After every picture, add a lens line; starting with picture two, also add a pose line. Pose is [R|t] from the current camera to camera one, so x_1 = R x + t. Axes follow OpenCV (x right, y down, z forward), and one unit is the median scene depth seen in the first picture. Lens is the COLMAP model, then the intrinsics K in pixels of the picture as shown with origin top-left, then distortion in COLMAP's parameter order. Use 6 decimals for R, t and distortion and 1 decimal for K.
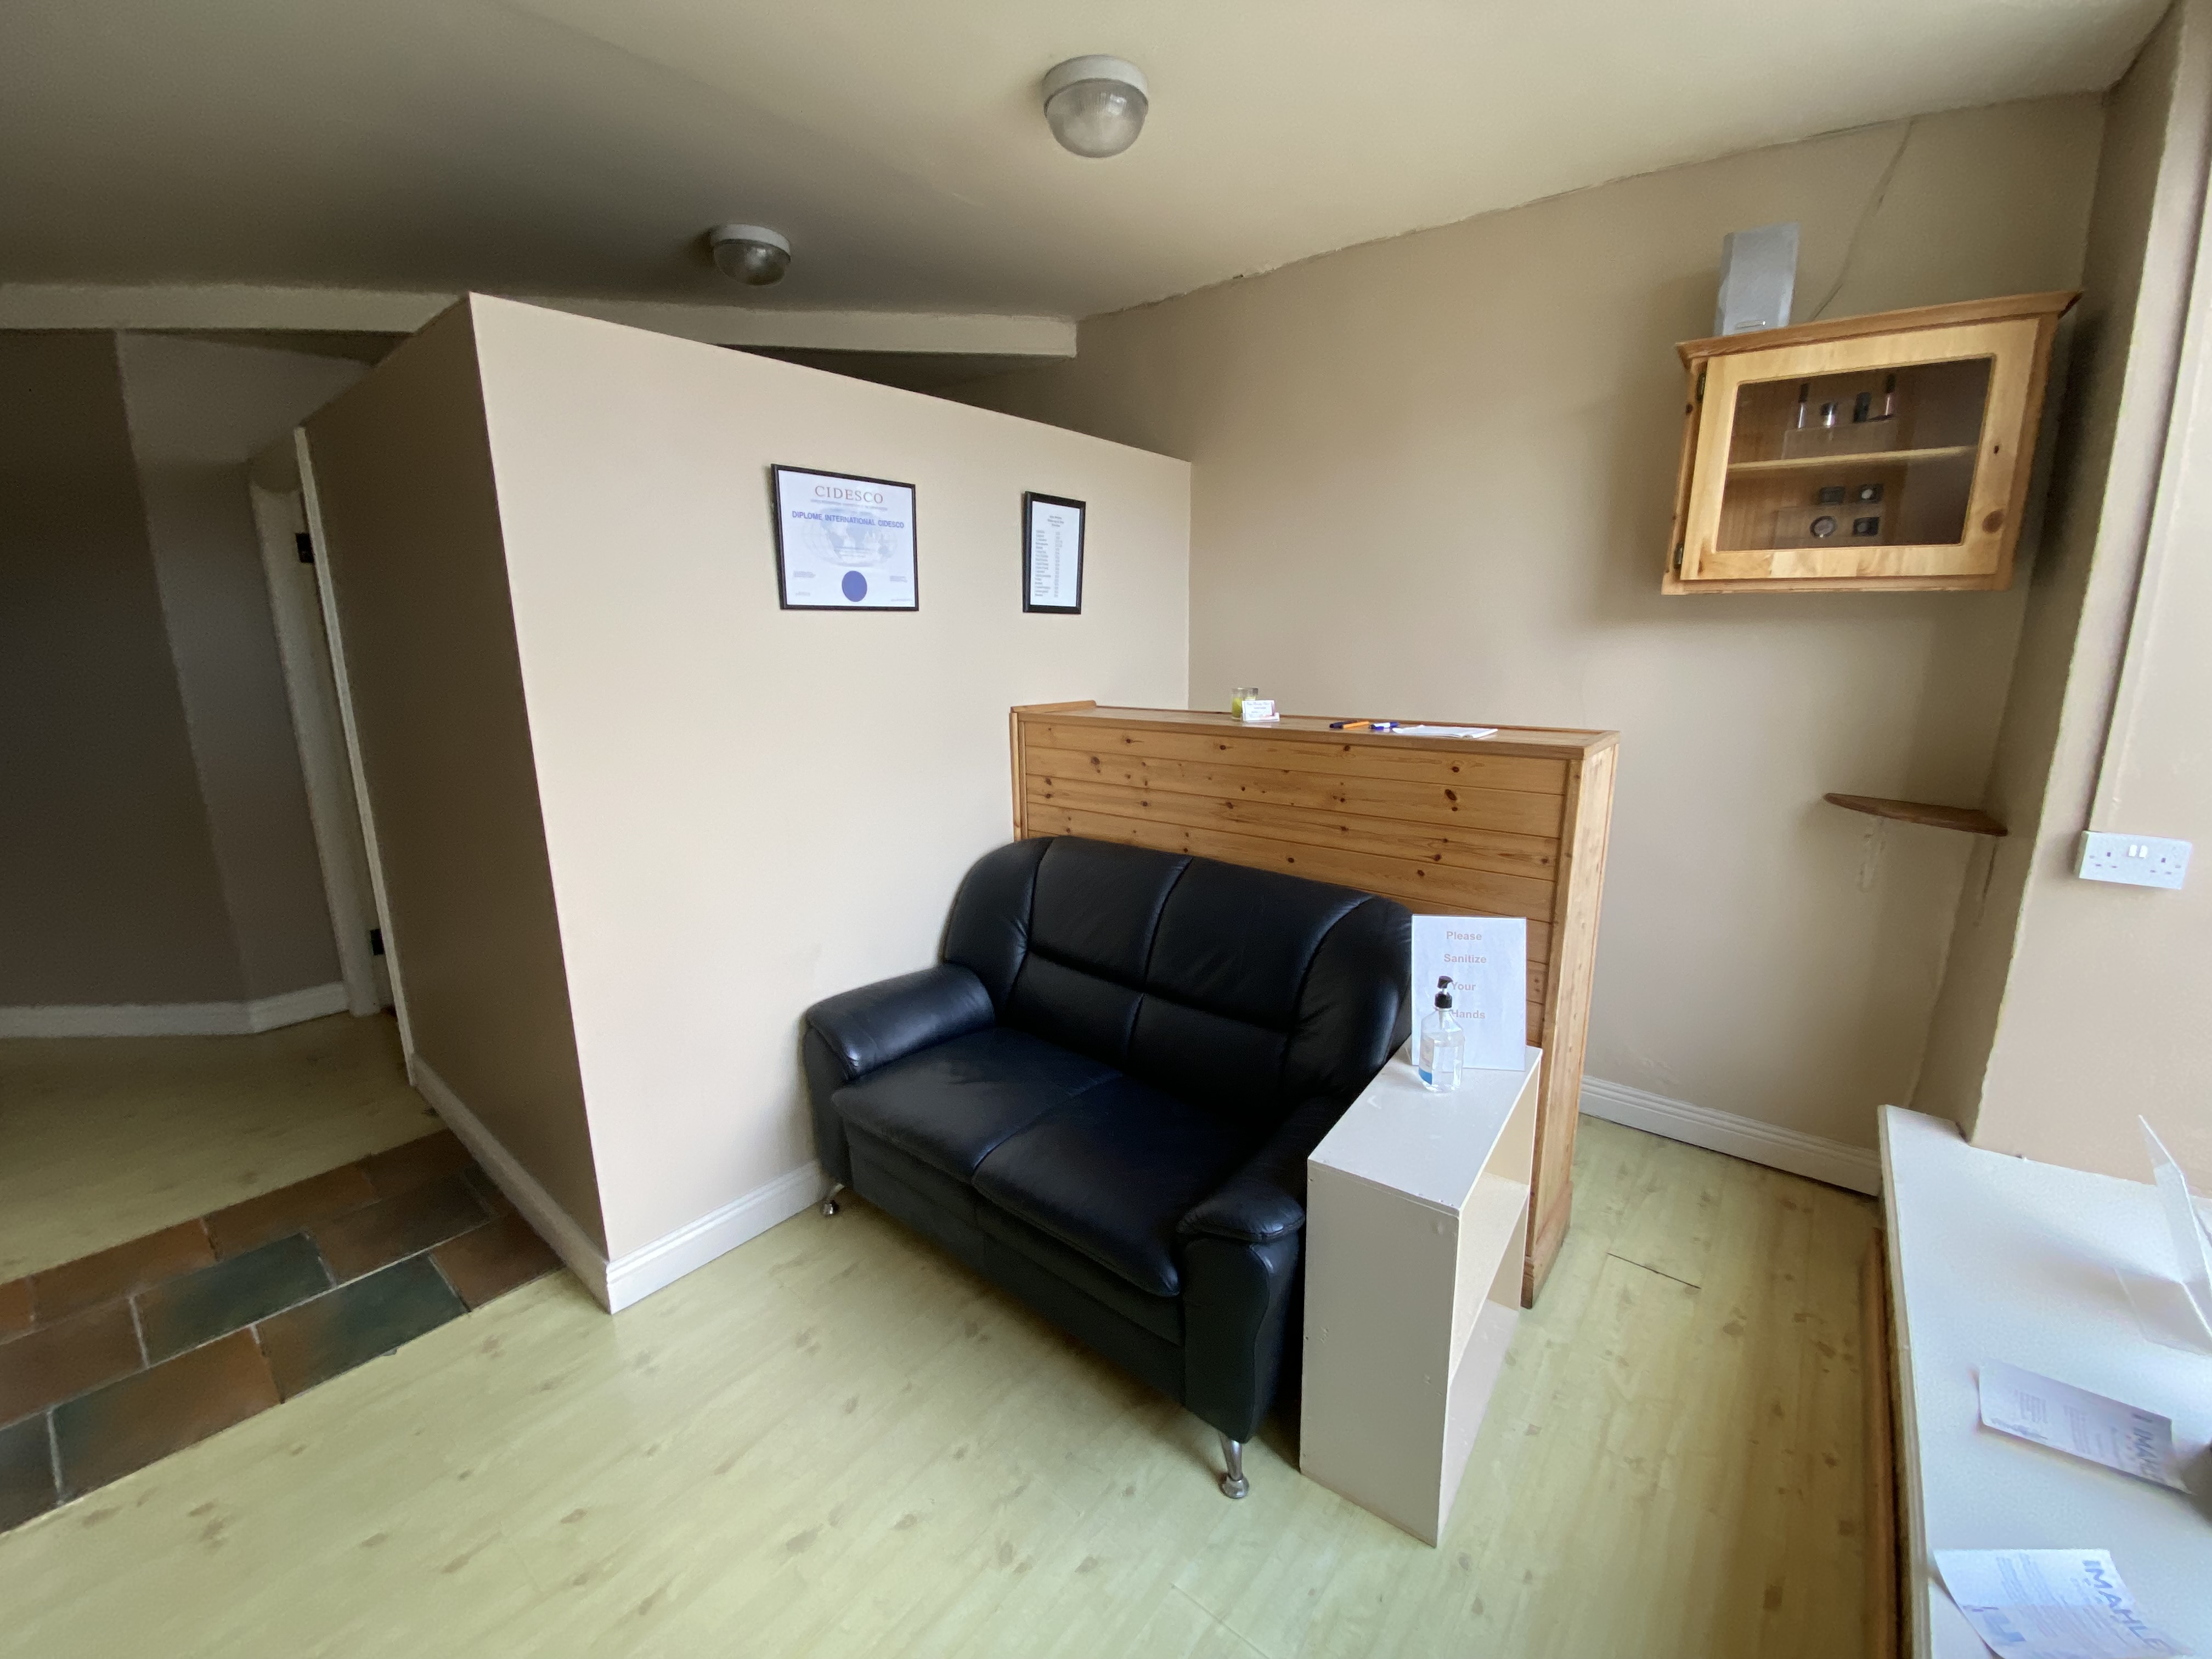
lens RADIAL K [[902.0, 0, 1101.0], [0, 902.0, 820.2], [0, 0, 1]] dist [-0.002230, -0.000225]
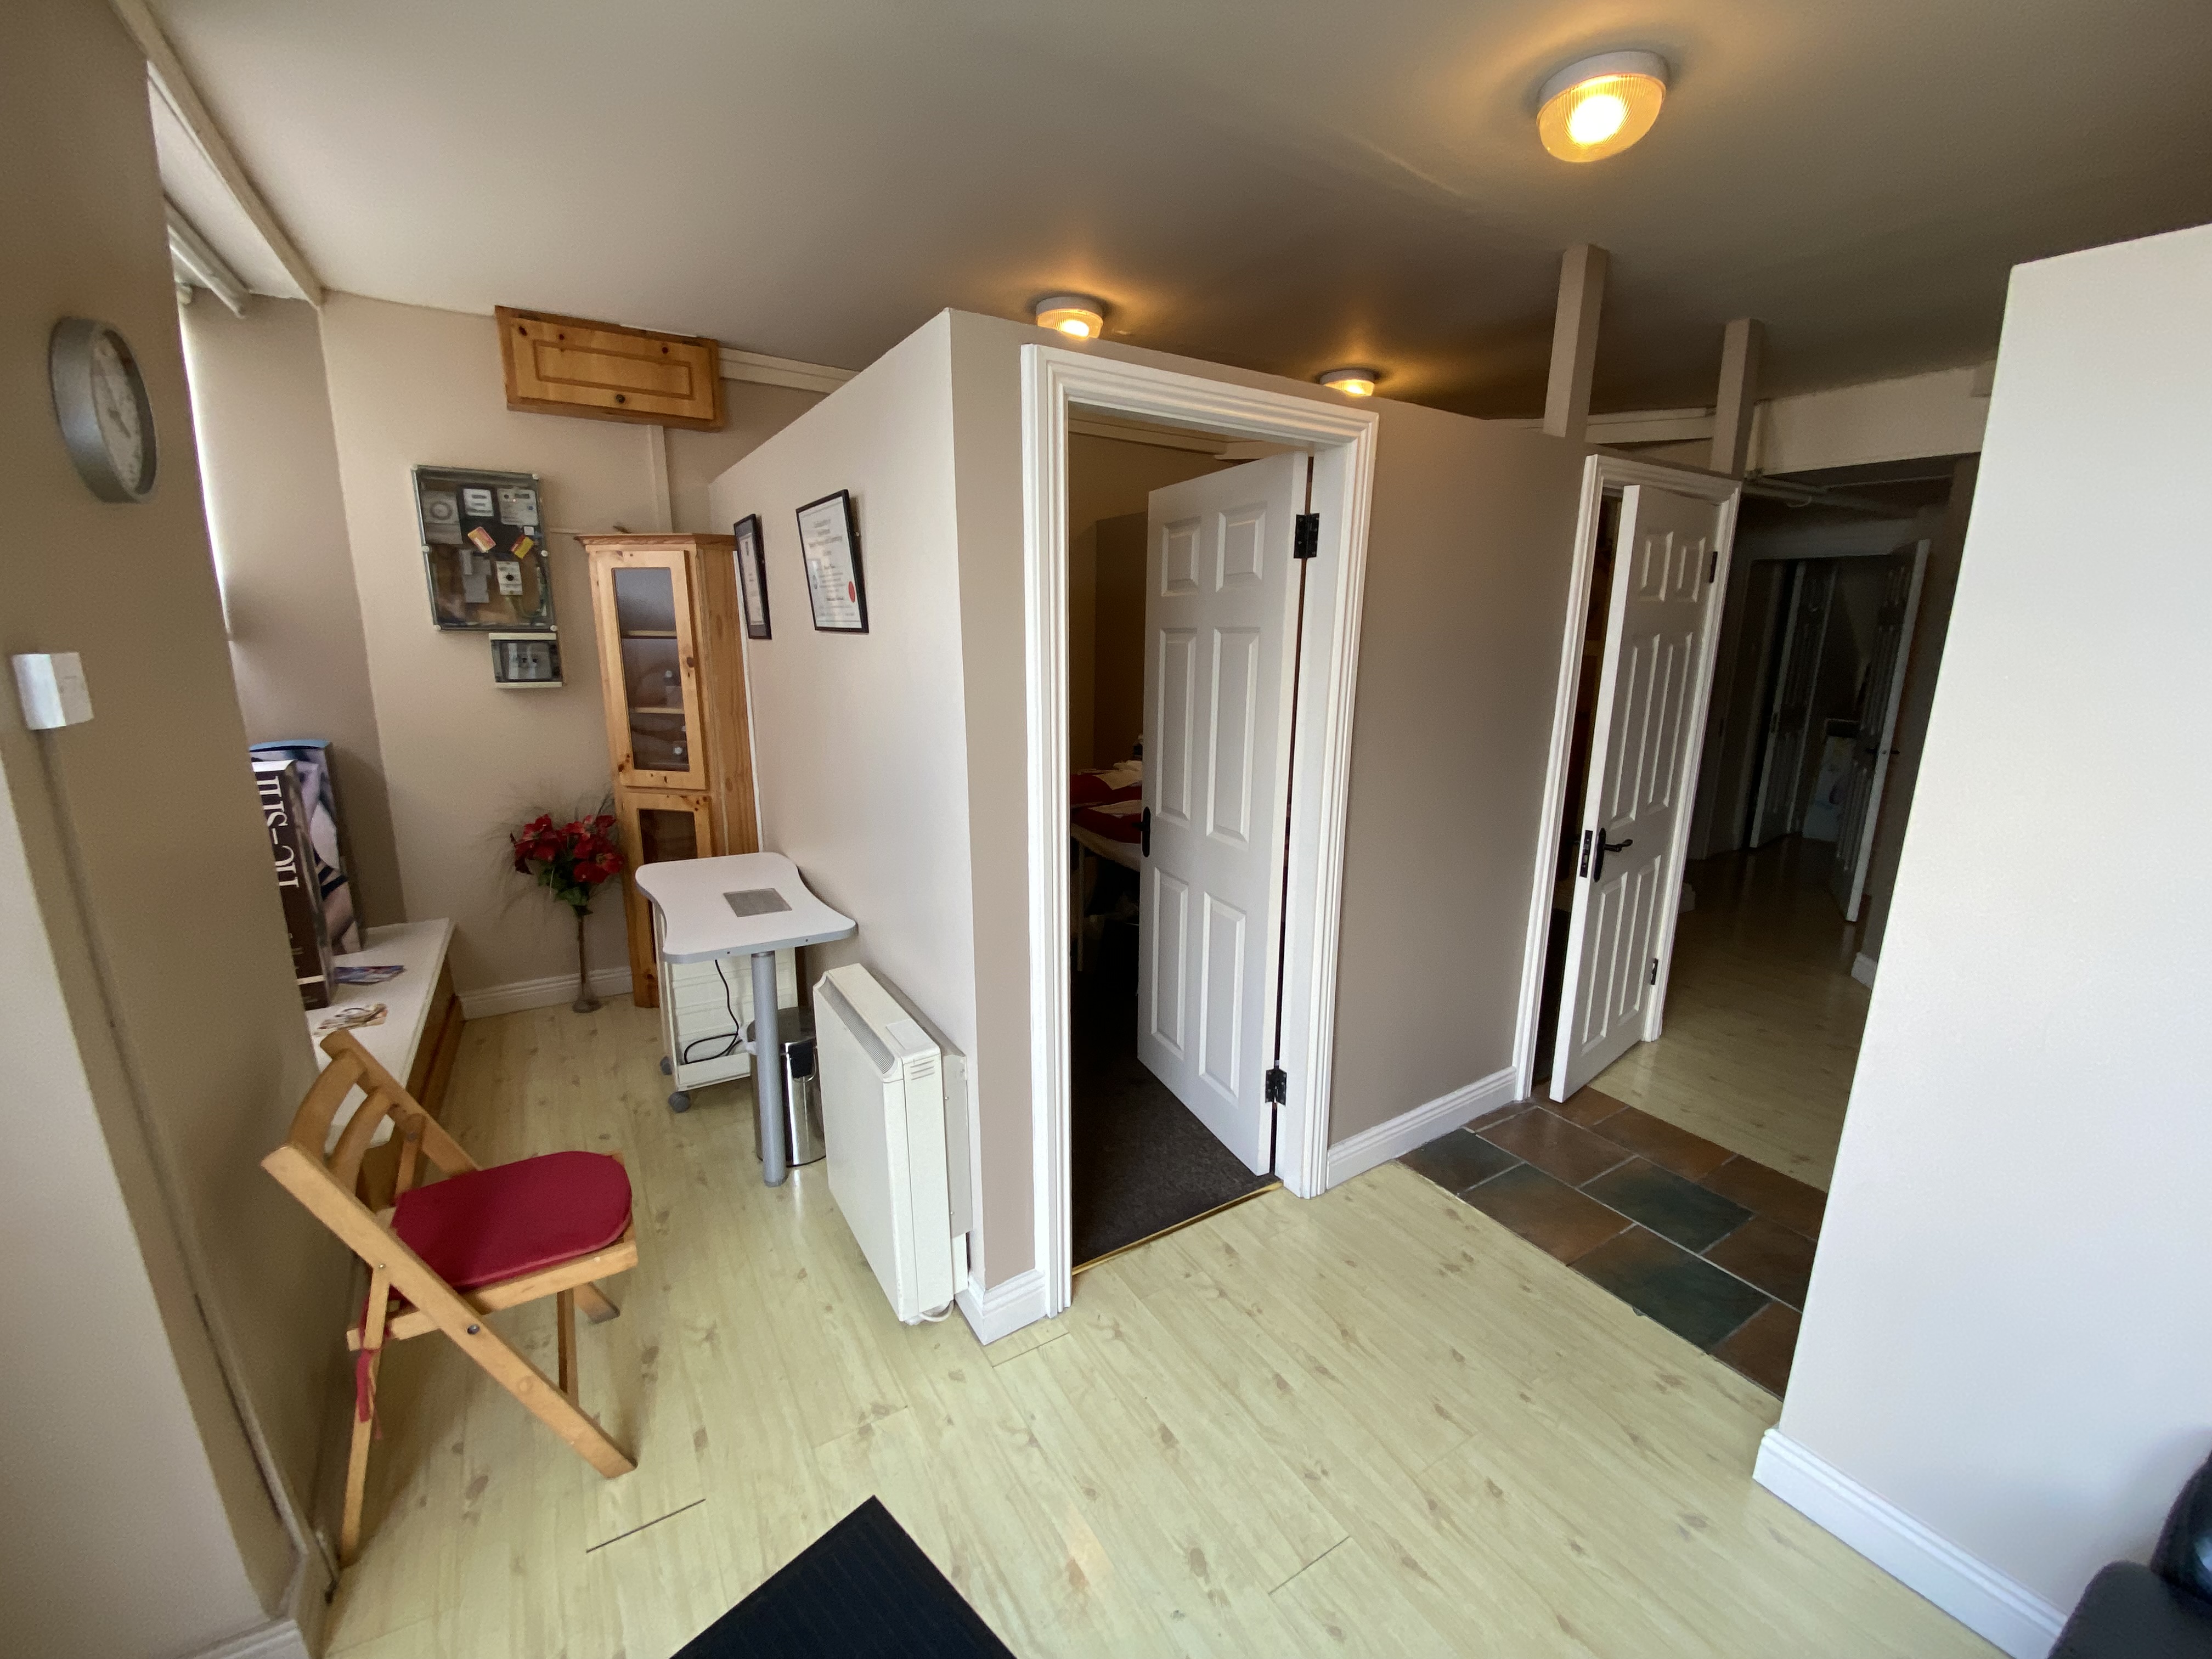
lens RADIAL K [[902.0, 0, 1102.1], [0, 902.0, 829.8], [0, 0, 1]] dist [-0.002230, -0.000225]
pose [[-0.320510, 0.206975, -0.924357, 0.378835], [-0.202130, 0.938417, 0.280209, -0.168252], [0.925428, 0.276650, -0.258936, 0.589473]]
